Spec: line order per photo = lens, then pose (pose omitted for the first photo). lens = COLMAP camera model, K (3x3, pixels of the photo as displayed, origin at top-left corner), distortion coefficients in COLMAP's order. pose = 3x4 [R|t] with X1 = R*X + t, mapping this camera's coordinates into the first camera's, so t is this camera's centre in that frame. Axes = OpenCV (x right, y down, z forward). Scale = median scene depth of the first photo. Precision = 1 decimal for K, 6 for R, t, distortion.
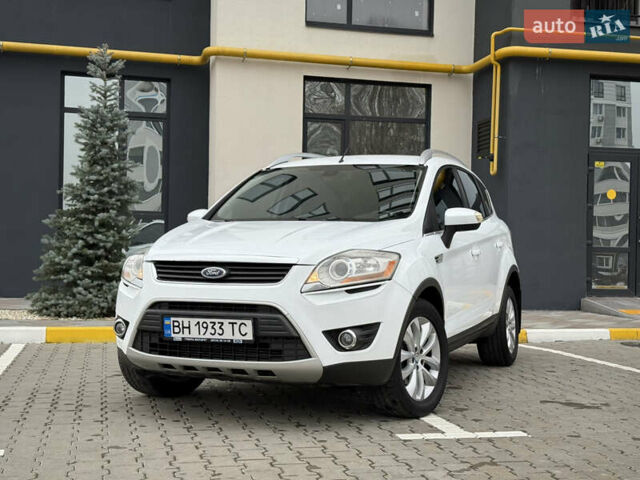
lens RADIAL K [[913.0, 0, 320.0], [0, 913.0, 240.0], [0, 0, 1]] dist [0.151980, -0.148101]
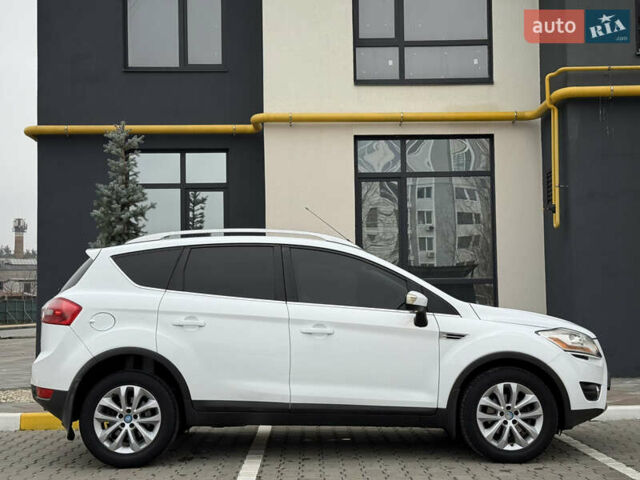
lens RADIAL K [[885.4, 0, 320.0], [0, 885.4, 240.0], [0, 0, 1]] dist [0.189278, -0.346221]
pose [[0.975420, -0.048575, -0.214932, 0.184088], [0.035808, 0.997377, -0.062900, -0.014139], [0.217423, 0.053657, 0.974601, 0.105675]]
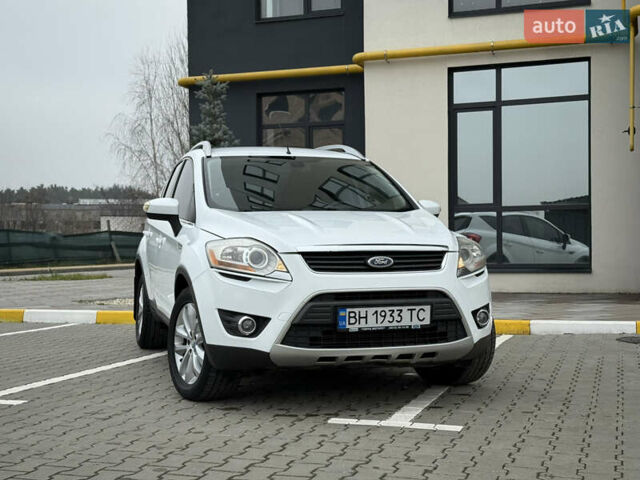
lens RADIAL K [[885.4, 0, 320.0], [0, 885.4, 240.0], [0, 0, 1]] dist [0.189278, -0.346221]
pose [[0.847867, -0.031311, -0.529284, 0.481757], [0.032731, 0.999442, -0.006692, 0.014649], [0.529198, -0.011651, 0.848418, 0.118419]]
